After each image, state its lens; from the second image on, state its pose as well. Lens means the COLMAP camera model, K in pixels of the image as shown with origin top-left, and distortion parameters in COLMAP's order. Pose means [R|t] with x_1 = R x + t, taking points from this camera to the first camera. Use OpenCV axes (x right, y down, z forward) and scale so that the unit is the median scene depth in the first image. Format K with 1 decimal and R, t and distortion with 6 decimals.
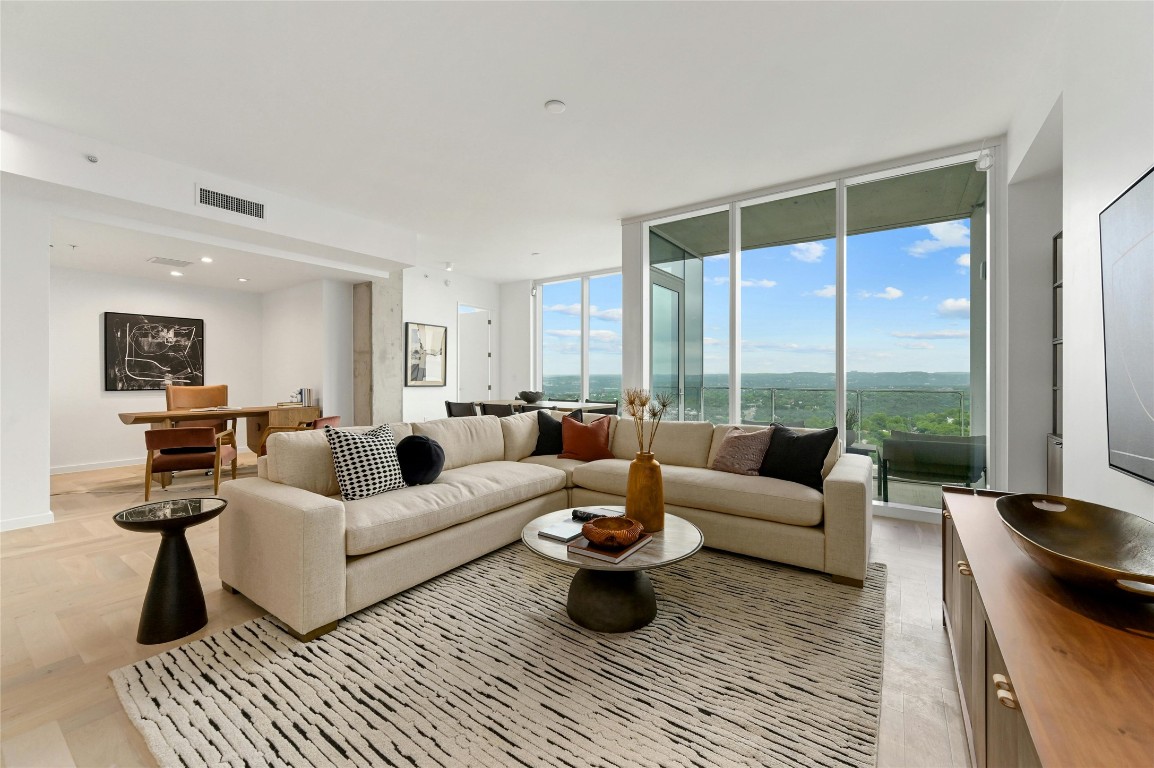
lens RADIAL K [[460.4, 0, 578.5], [0, 460.4, 374.5], [0, 0, 1]] dist [0.002302, 0.000461]
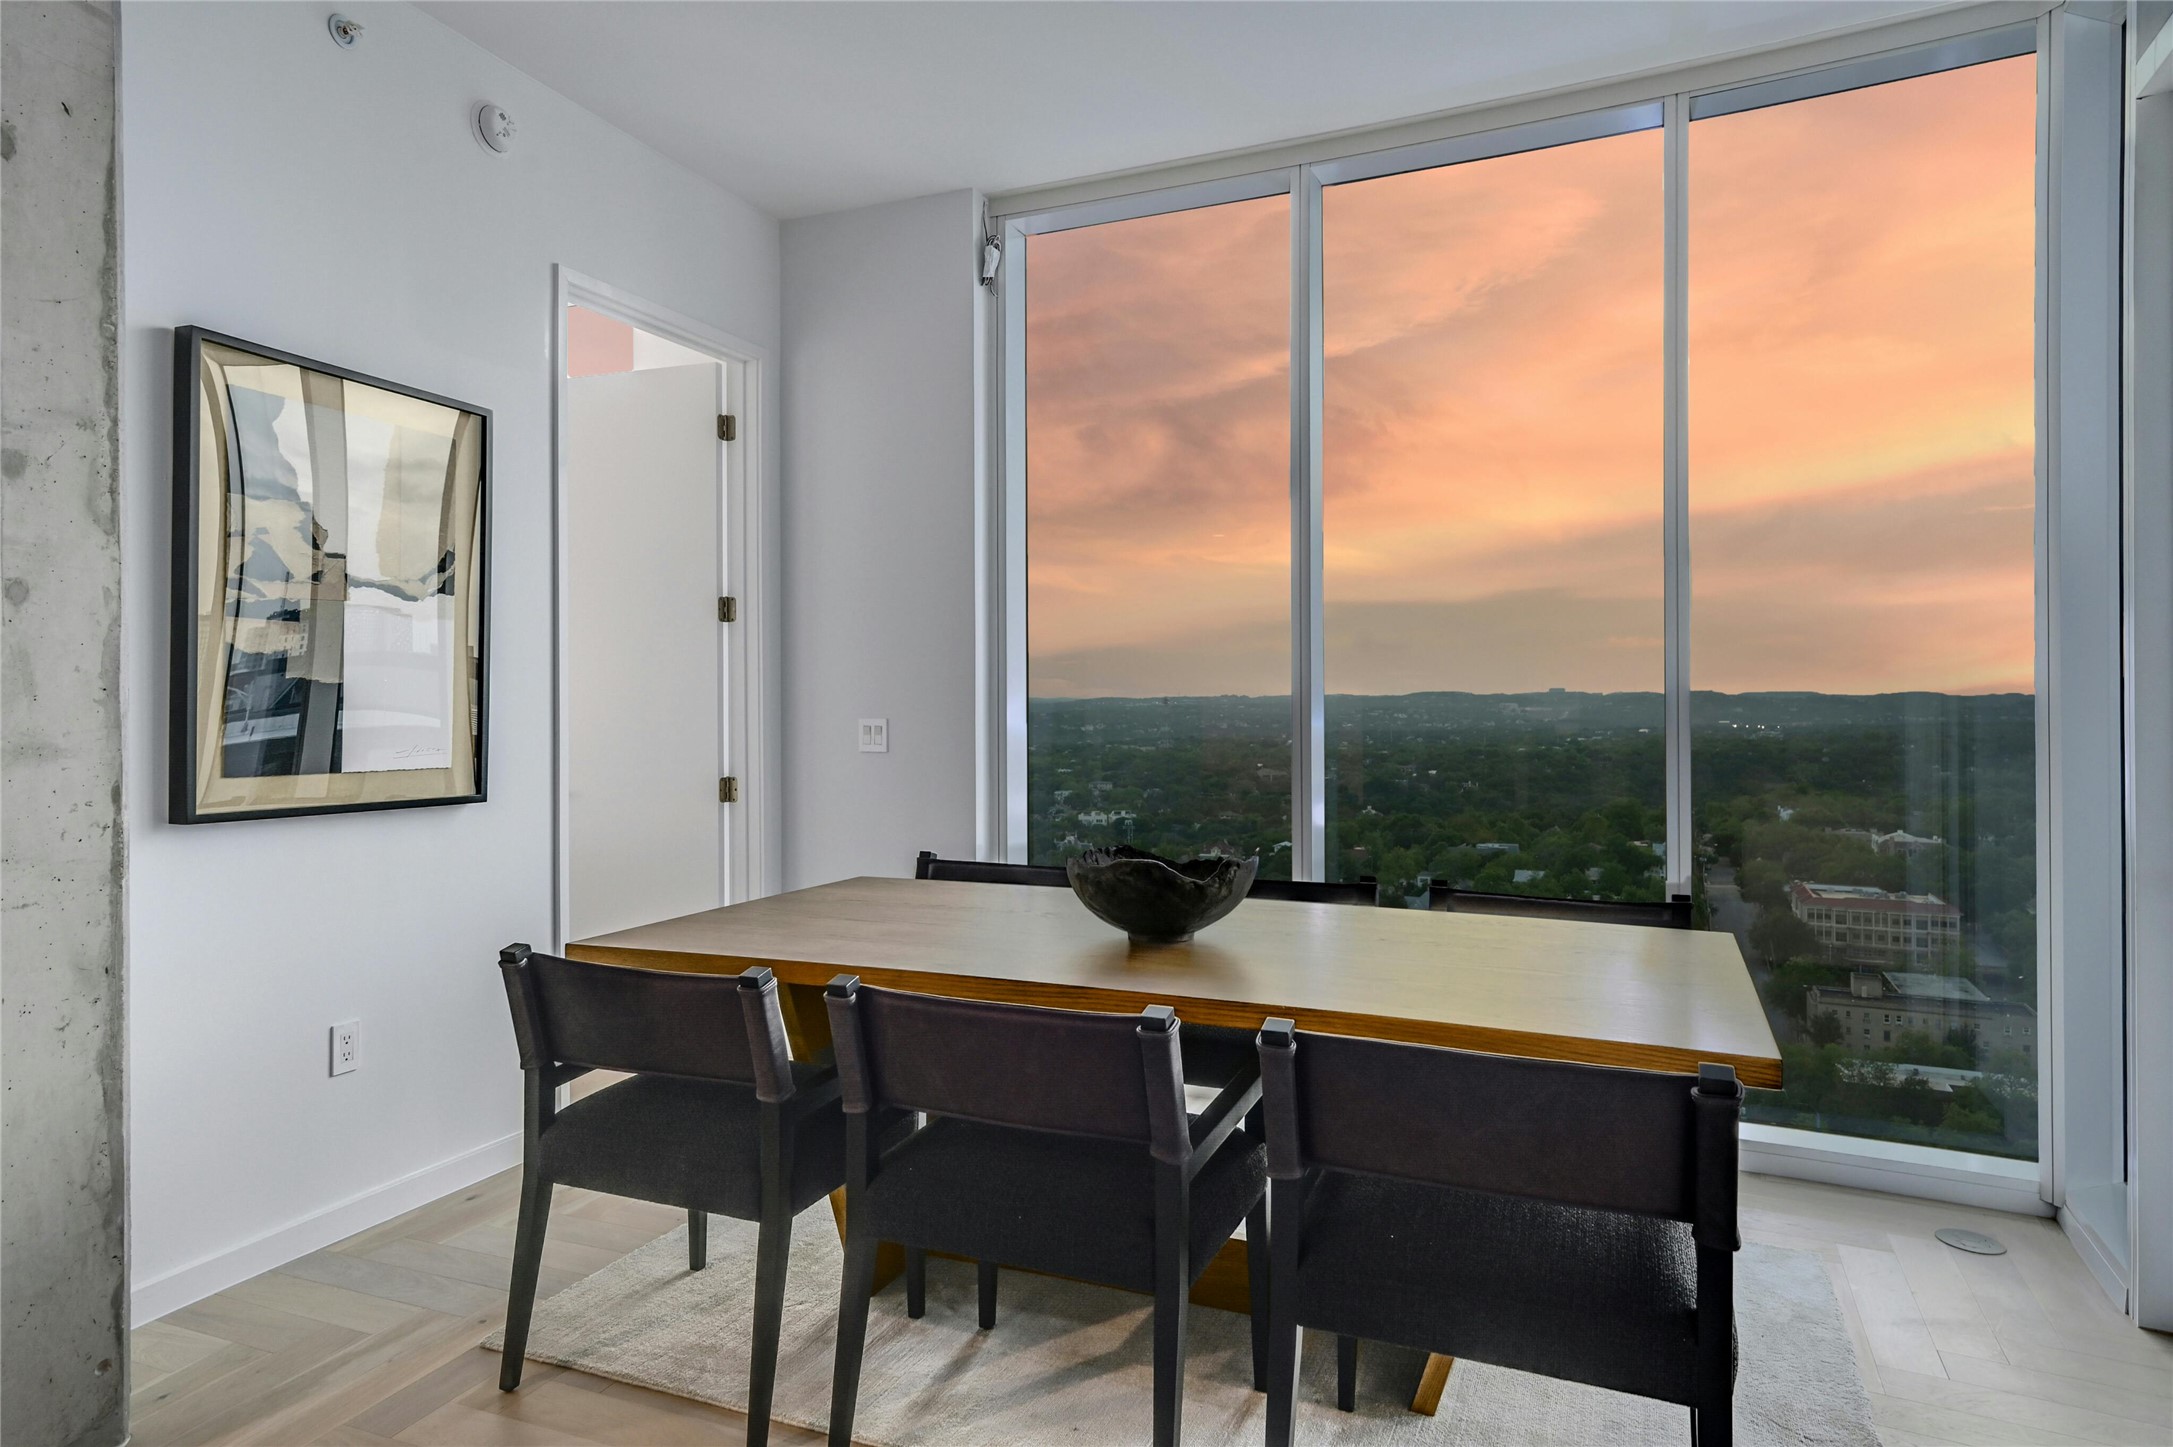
lens RADIAL K [[1301.4, 0, 1079.4], [0, 1301.4, 712.8], [0, 0, 1]] dist [-0.003370, 0.000194]
pose [[0.981433, -0.002385, 0.191791, -0.217045], [0.000275, 0.999939, 0.011027, -0.010190], [-0.191806, -0.010769, 0.981374, 0.658303]]
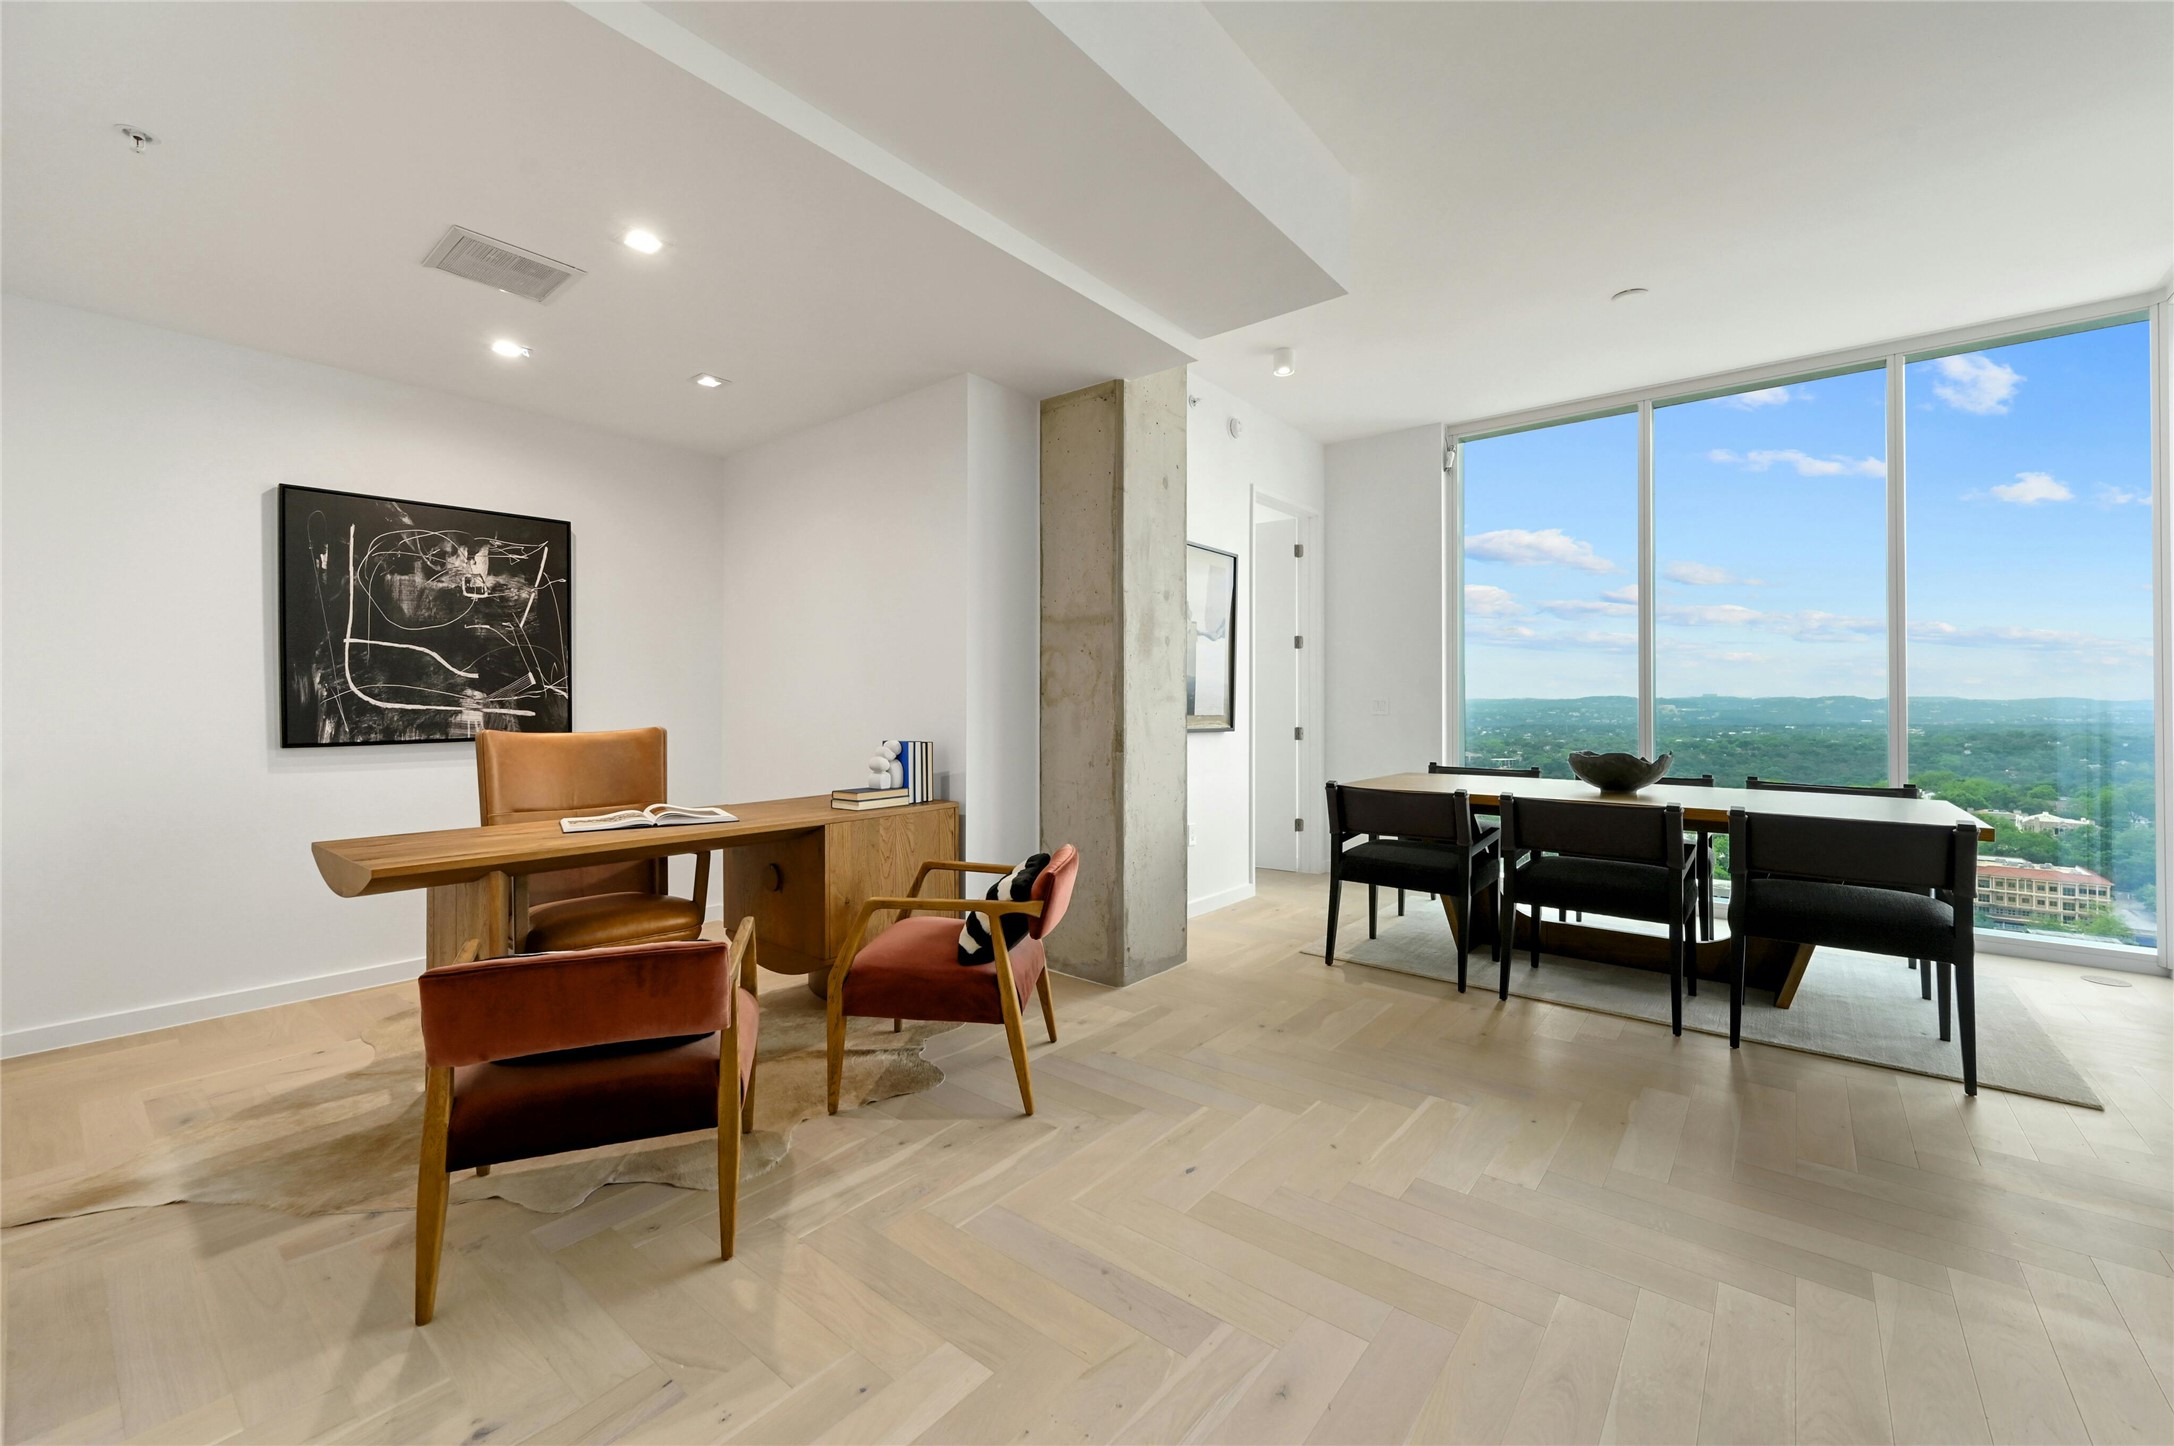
lens RADIAL K [[867.3, 0, 1089.8], [0, 867.3, 705.1], [0, 0, 1]] dist [0.002302, 0.000461]
pose [[0.997104, 0.003790, -0.075961, -0.422978], [-0.003299, 0.999973, 0.006585, 0.003336], [0.075984, -0.006316, 0.997089, 0.440122]]
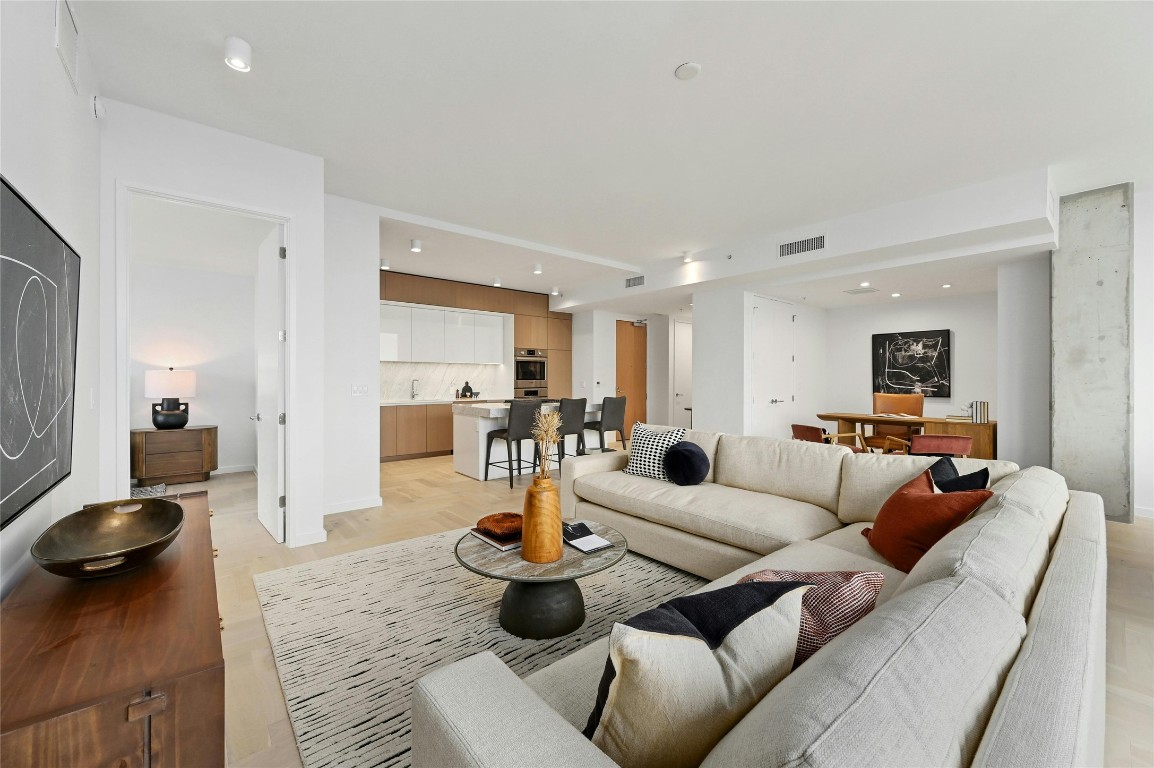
lens RADIAL K [[452.6, 0, 577.0], [0, 452.6, 384.0], [0, 0, 1]] dist [-0.001290, -0.000109]
pose [[-0.259064, 0.010048, -0.965808, 0.378790], [0.003265, 0.999949, 0.009527, -0.011229], [0.965855, -0.000686, -0.259083, 0.488402]]
